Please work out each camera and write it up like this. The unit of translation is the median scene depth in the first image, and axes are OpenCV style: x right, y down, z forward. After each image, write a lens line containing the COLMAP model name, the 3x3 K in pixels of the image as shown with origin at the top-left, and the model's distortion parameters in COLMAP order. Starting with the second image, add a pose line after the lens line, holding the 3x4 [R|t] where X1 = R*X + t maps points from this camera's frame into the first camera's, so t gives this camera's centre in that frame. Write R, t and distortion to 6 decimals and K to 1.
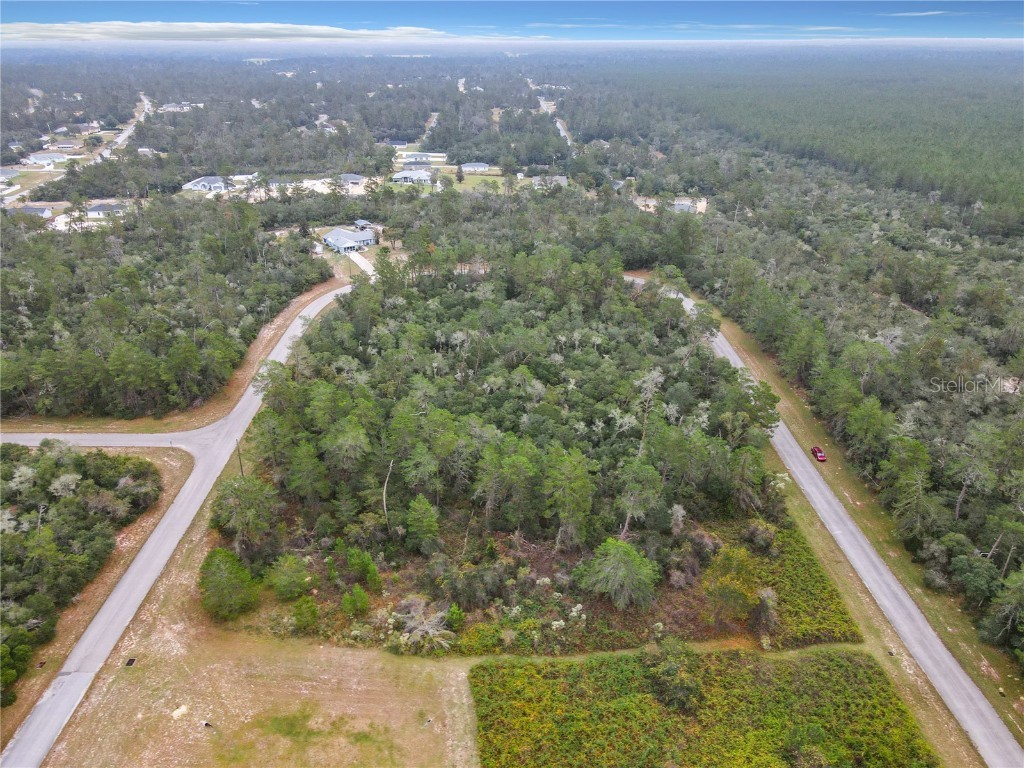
lens RADIAL K [[756.1, 0, 508.9], [0, 756.1, 384.8], [0, 0, 1]] dist [-0.005782, 0.051091]
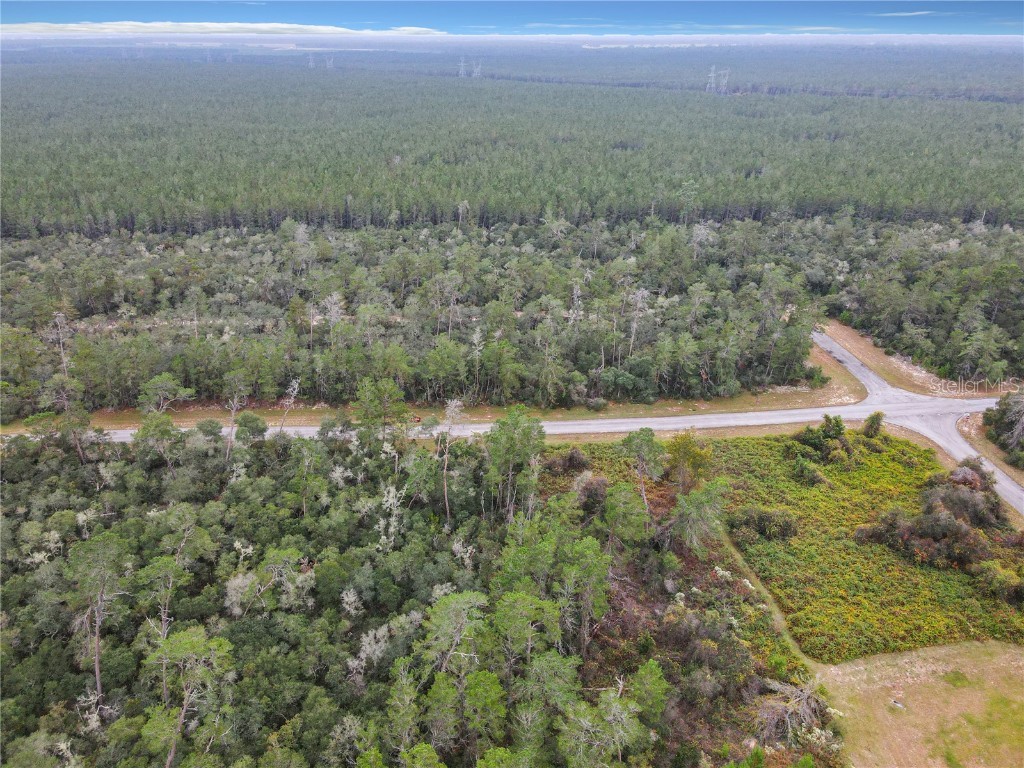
lens RADIAL K [[720.3, 0, 498.8], [0, 720.3, 414.4], [0, 0, 1]] dist [0.009823, 0.005550]
pose [[-0.069878, -0.461278, 0.884500, -0.613499], [0.416782, 0.792070, 0.446002, -0.397685], [-0.906316, 0.399810, 0.136904, 1.019674]]
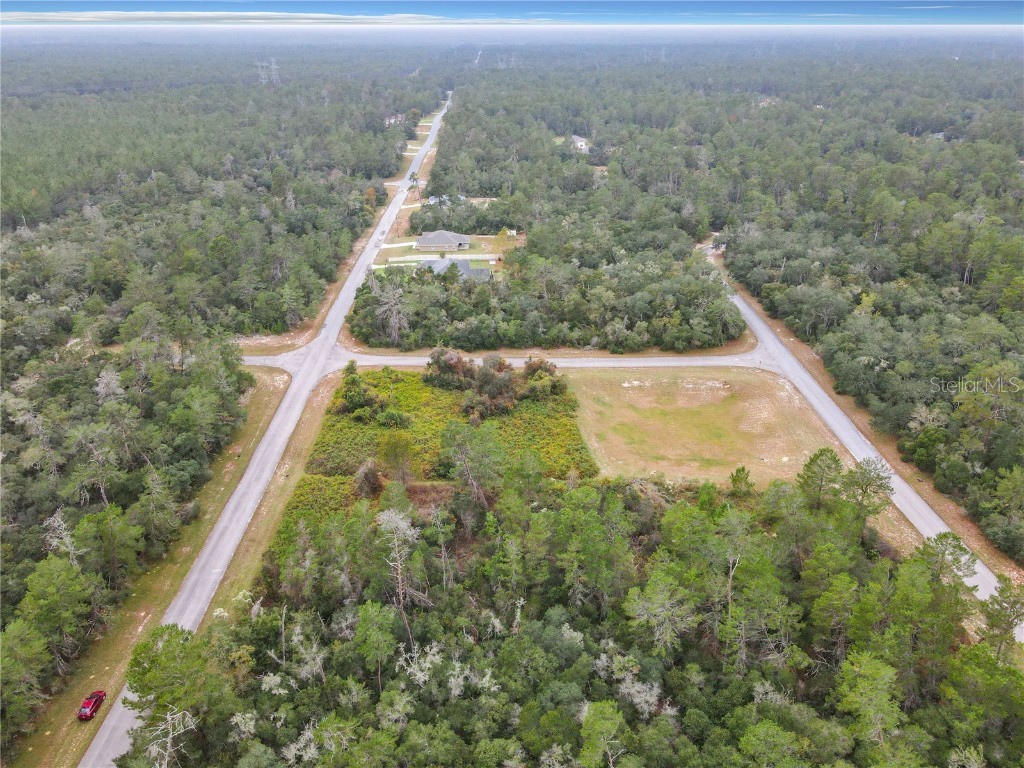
lens RADIAL K [[733.7, 0, 494.1], [0, 733.7, 418.4], [0, 0, 1]] dist [0.007985, 0.004863]
pose [[-0.999949, 0.000595, 0.010090, 0.115454], [0.008391, 0.605363, 0.795905, -0.682220], [-0.005634, 0.795949, -0.605337, 1.576718]]
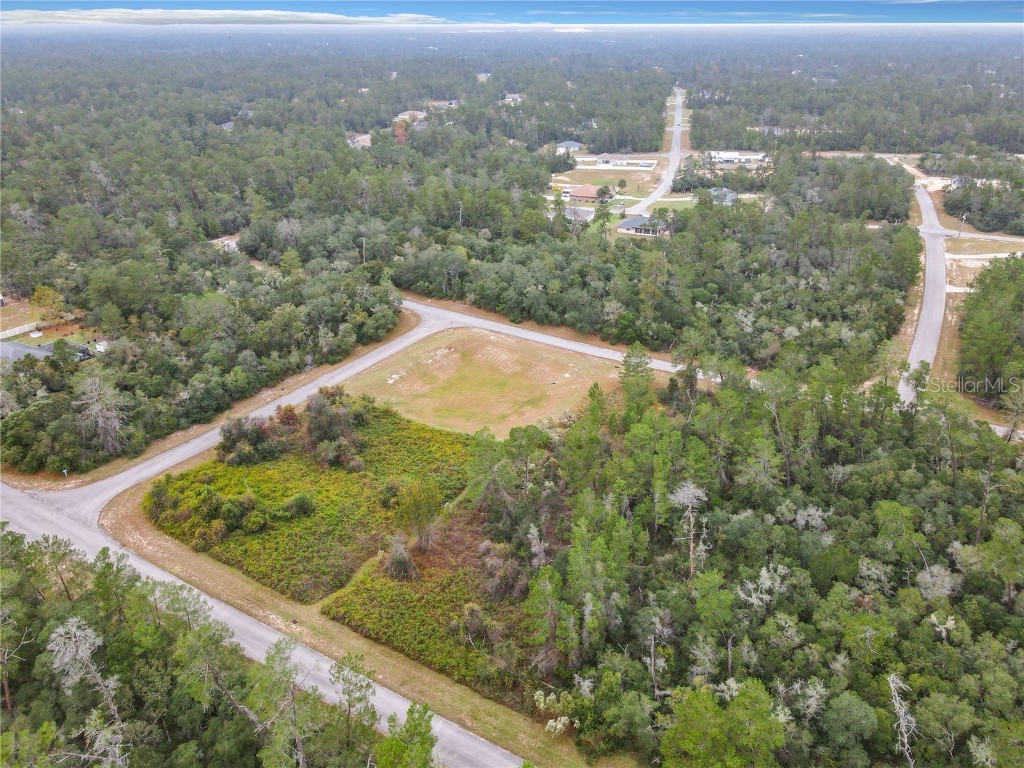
lens RADIAL K [[770.4, 0, 500.9], [0, 770.4, 388.0], [0, 0, 1]] dist [0.010145, 0.002836]
pose [[-0.537513, 0.364003, -0.760646, 0.940129], [-0.349485, 0.724755, 0.593793, -0.519850], [0.767424, 0.585006, -0.262352, 1.196573]]
